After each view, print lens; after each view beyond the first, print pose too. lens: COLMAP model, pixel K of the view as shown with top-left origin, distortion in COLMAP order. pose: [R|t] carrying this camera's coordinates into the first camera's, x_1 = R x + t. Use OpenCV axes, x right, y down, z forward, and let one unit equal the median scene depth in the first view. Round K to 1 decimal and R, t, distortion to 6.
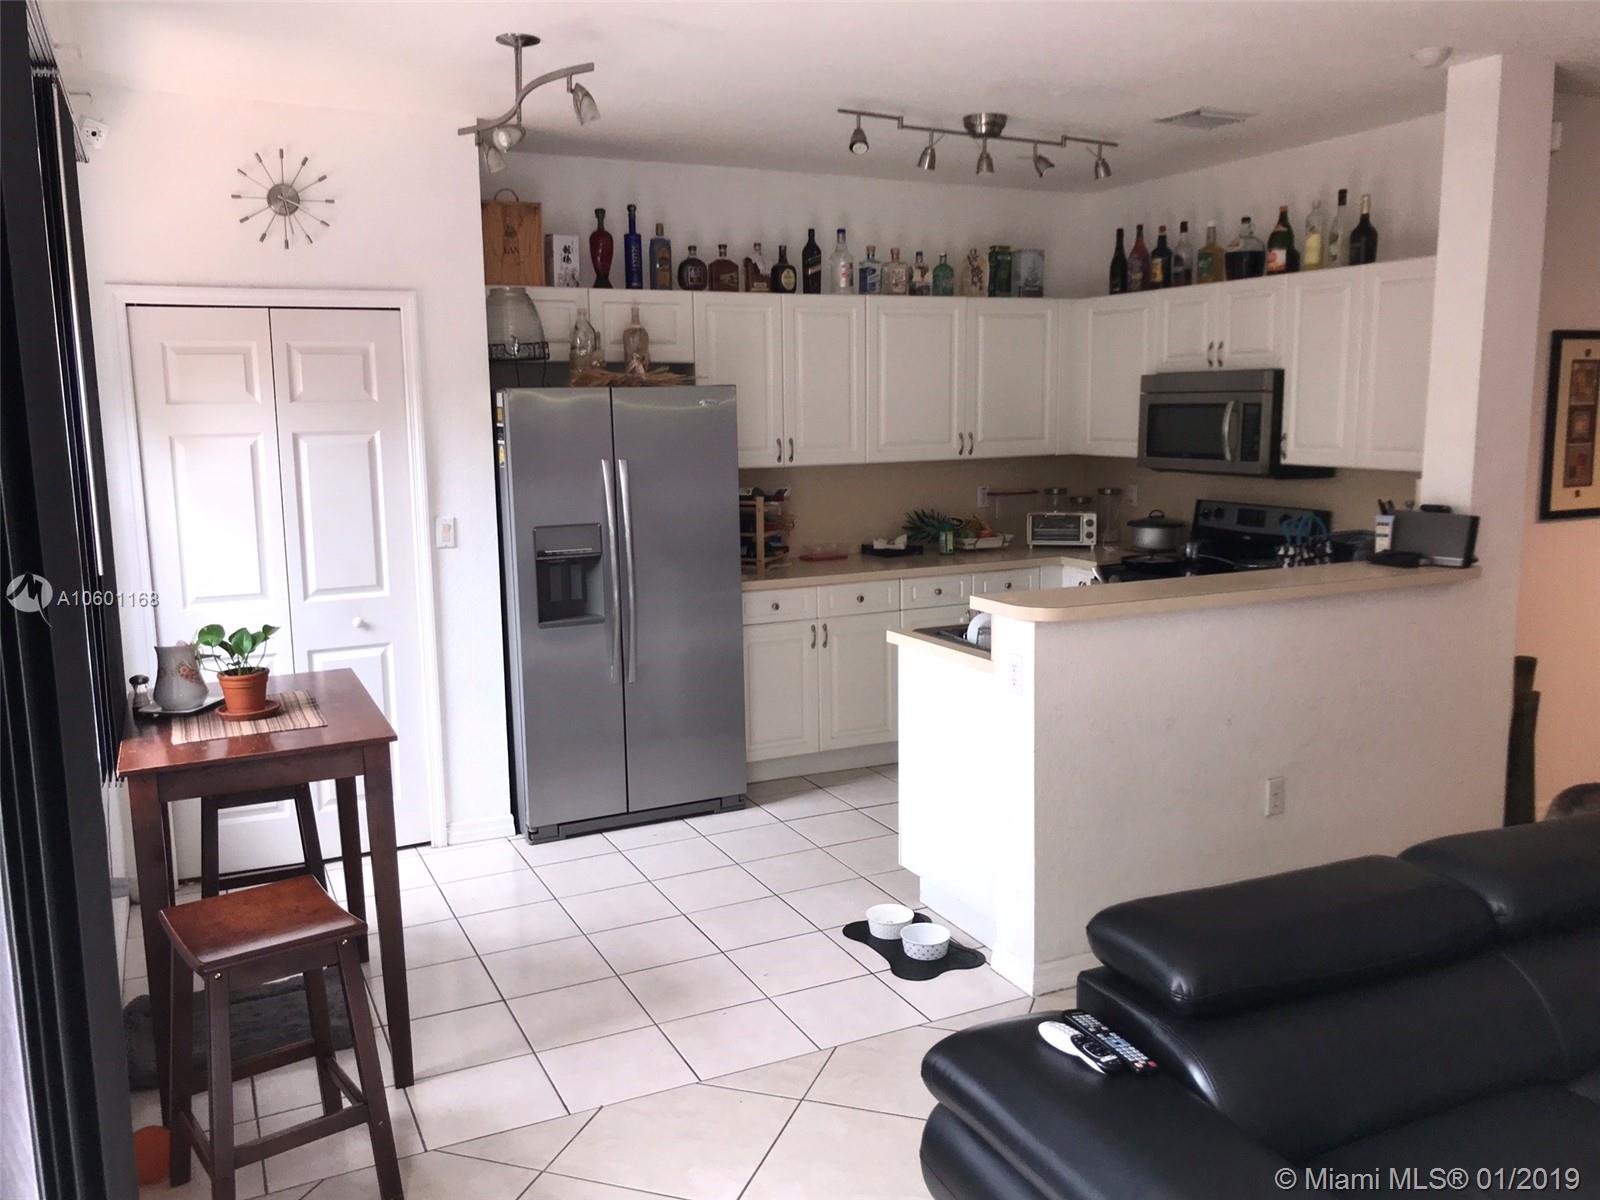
lens RADIAL K [[1320.7, 0, 808.9], [0, 1320.7, 599.9], [0, 0, 1]] dist [0.002114, -0.001385]
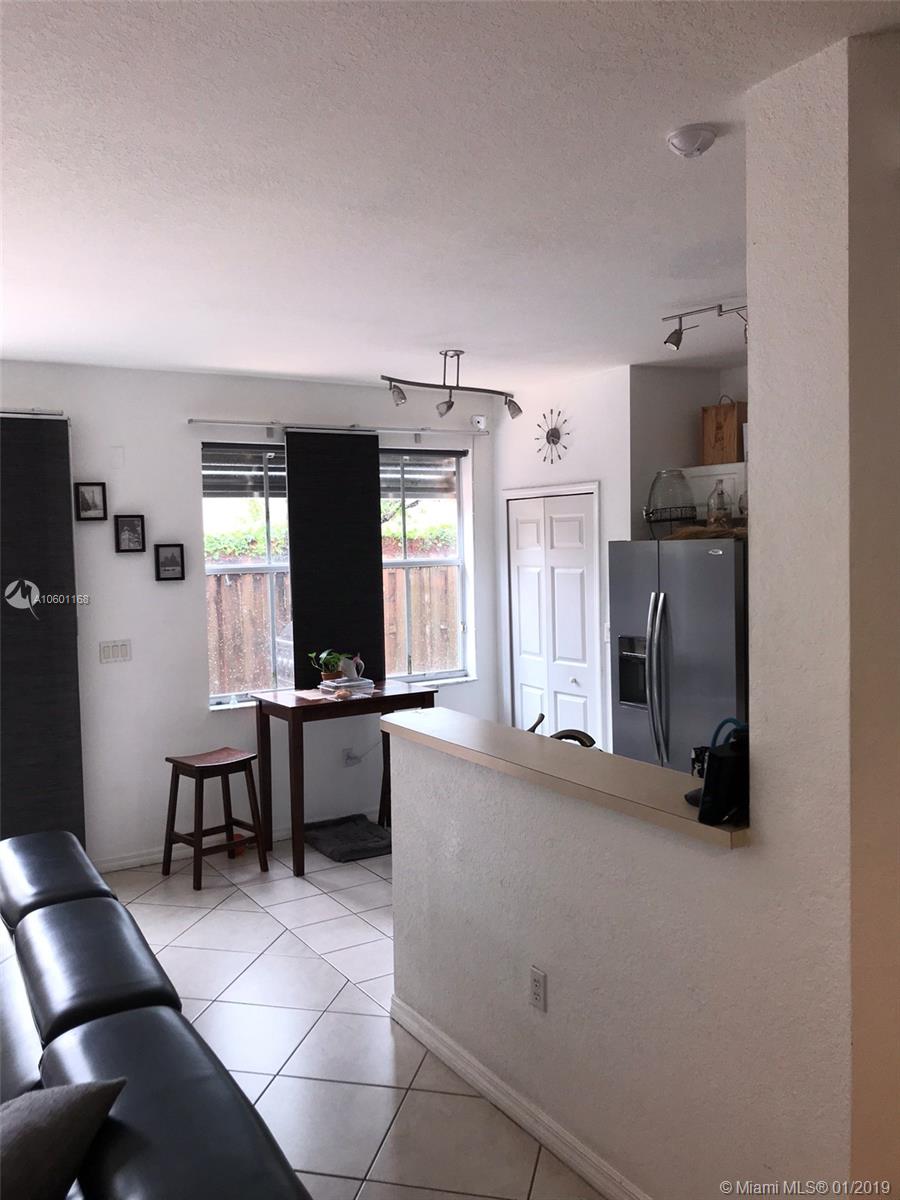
lens RADIAL K [[990.5, 0, 455.3], [0, 990.5, 604.2], [0, 0, 1]] dist [0.002114, -0.001385]
pose [[0.107918, 0.073002, -0.991476, 0.916177], [-0.128276, 0.989986, 0.058930, -0.138558], [0.985849, 0.120823, 0.116202, 0.729669]]
